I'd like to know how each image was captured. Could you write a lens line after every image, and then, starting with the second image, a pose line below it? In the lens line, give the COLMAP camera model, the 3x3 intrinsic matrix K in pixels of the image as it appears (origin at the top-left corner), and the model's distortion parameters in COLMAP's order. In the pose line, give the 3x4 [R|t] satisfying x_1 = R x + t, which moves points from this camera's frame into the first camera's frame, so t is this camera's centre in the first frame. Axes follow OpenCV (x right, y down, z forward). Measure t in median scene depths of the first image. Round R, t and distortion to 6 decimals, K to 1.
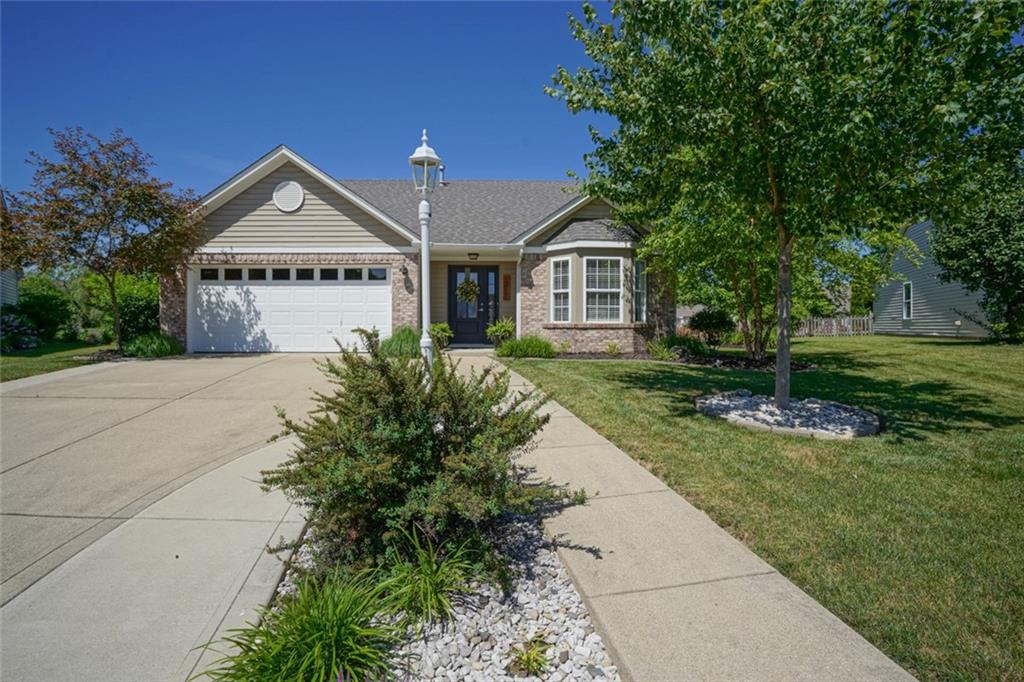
lens RADIAL K [[482.9, 0, 511.4], [0, 482.9, 330.0], [0, 0, 1]] dist [-0.050657, 0.021878]
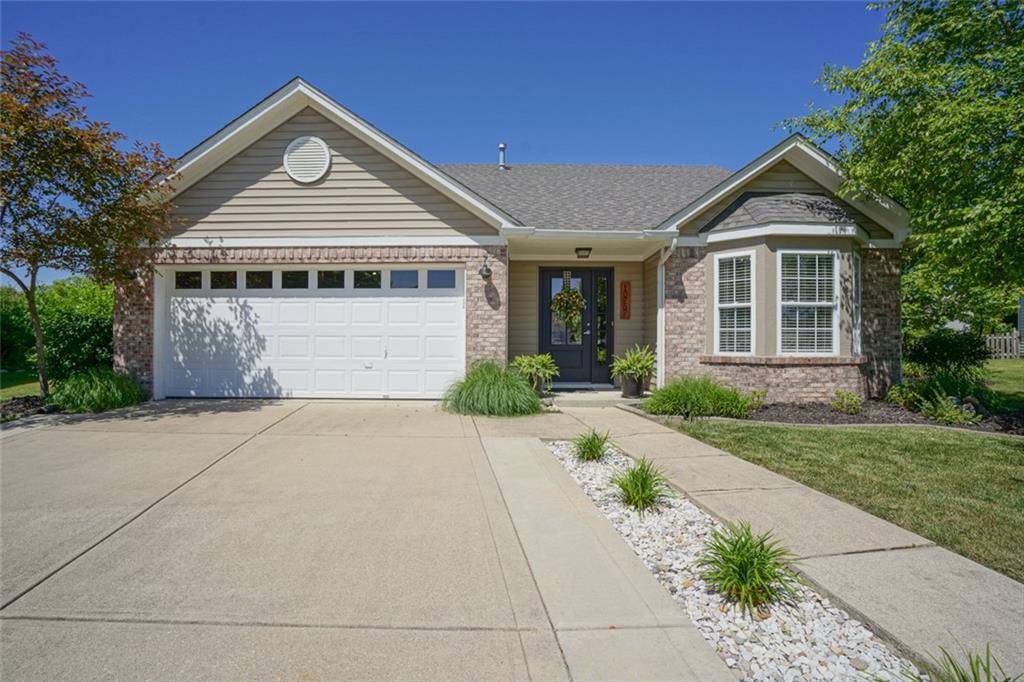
lens RADIAL K [[477.0, 0, 515.4], [0, 477.0, 340.2], [0, 0, 1]] dist [-0.056521, 0.021760]
pose [[0.999771, 0.000131, -0.021405, -0.169336], [-0.000295, 0.999971, -0.007656, -0.029139], [0.021404, 0.007660, 0.999742, 0.367578]]
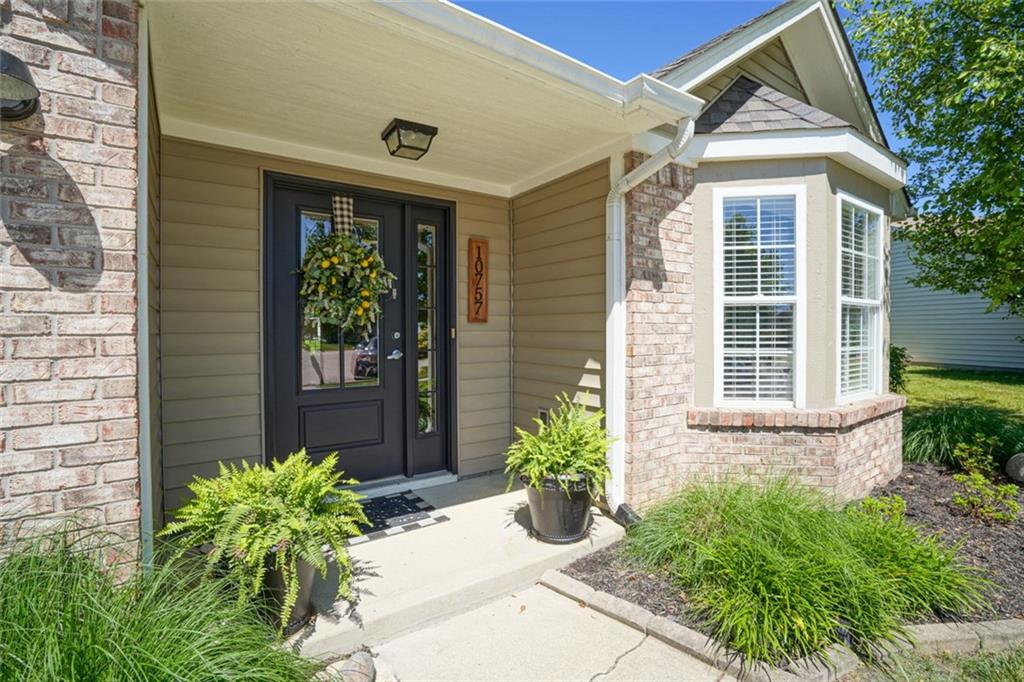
lens RADIAL K [[477.0, 0, 515.4], [0, 477.0, 340.2], [0, 0, 1]] dist [-0.056521, 0.021760]
pose [[0.824246, -0.017950, 0.565947, -0.181163], [0.011008, 0.999816, 0.015678, -0.061144], [-0.566124, -0.006692, 0.824293, 0.832558]]
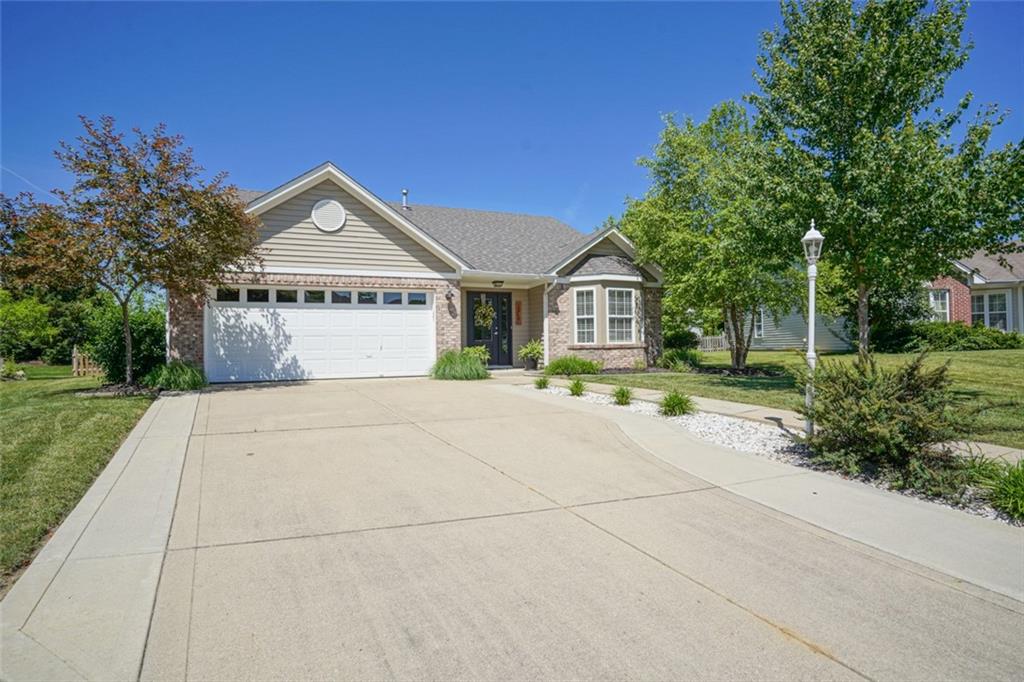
lens RADIAL K [[489.5, 0, 512.0], [0, 489.5, 341.0], [0, 0, 1]] dist [-0.048557, 0.000113]
pose [[0.933969, -0.011305, 0.357175, -0.472835], [0.020162, 0.999574, -0.021083, -0.001163], [-0.356785, 0.026893, 0.933799, -0.030606]]
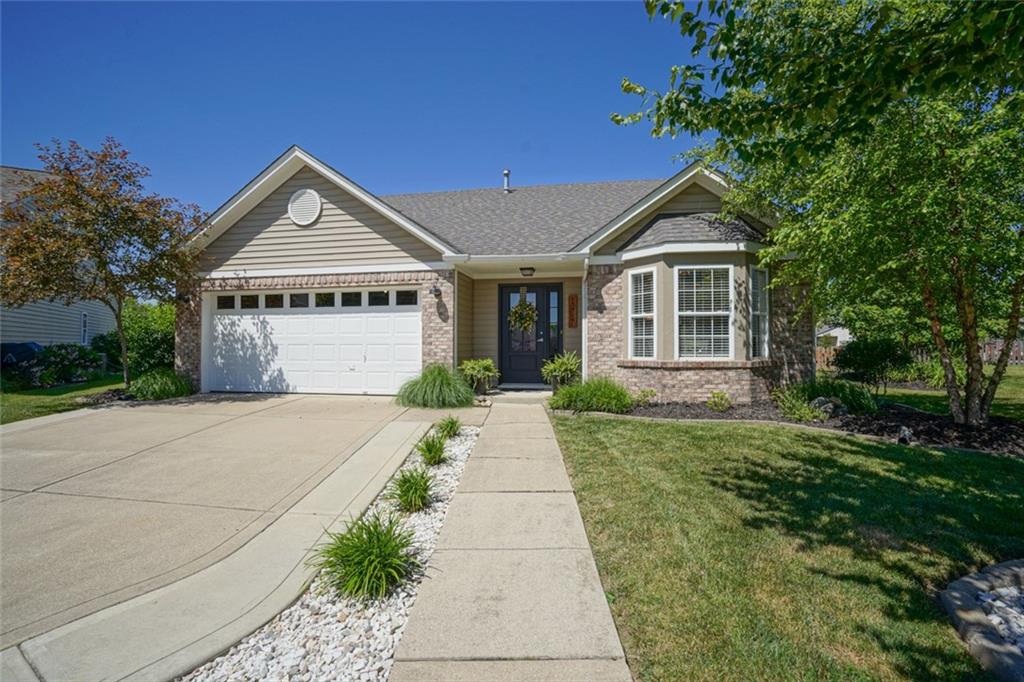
lens RADIAL K [[477.0, 0, 515.4], [0, 477.0, 340.2], [0, 0, 1]] dist [-0.056521, 0.021760]
pose [[0.981380, -0.006757, -0.191958, 0.051875], [0.003159, 0.999814, -0.019043, -0.030319], [0.192051, 0.018082, 0.981218, 0.265277]]
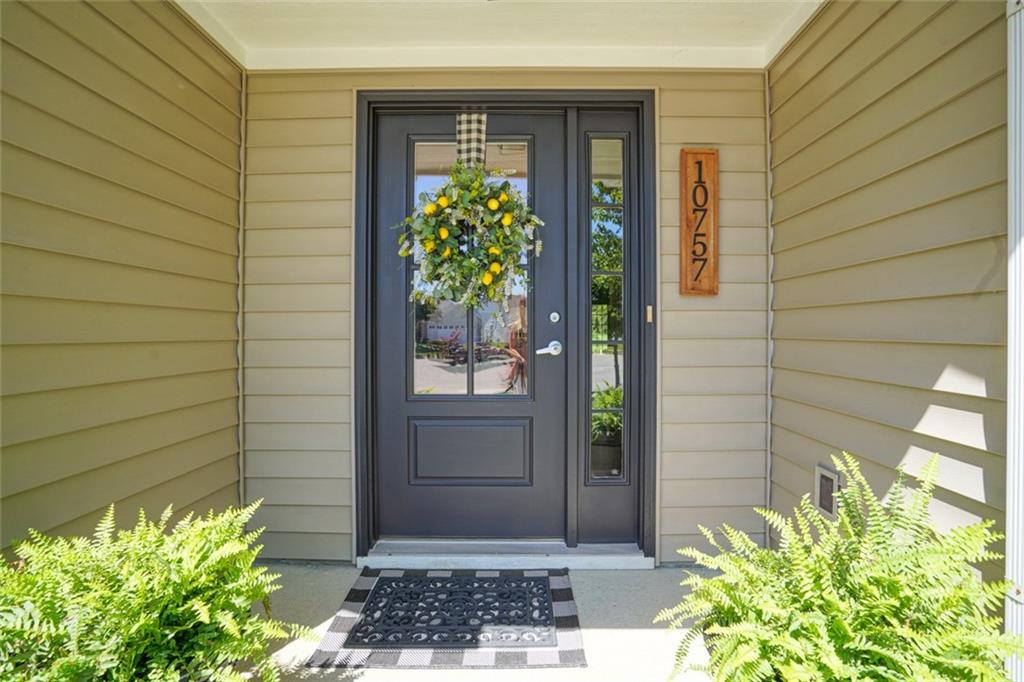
lens RADIAL K [[473.2, 0, 522.0], [0, 473.2, 337.1], [0, 0, 1]] dist [-0.056823, 0.011103]
pose [[0.999824, -0.004213, -0.018275, -0.078758], [0.004194, 0.999991, -0.001111, -0.052103], [0.018280, 0.001034, 0.999832, 0.937444]]
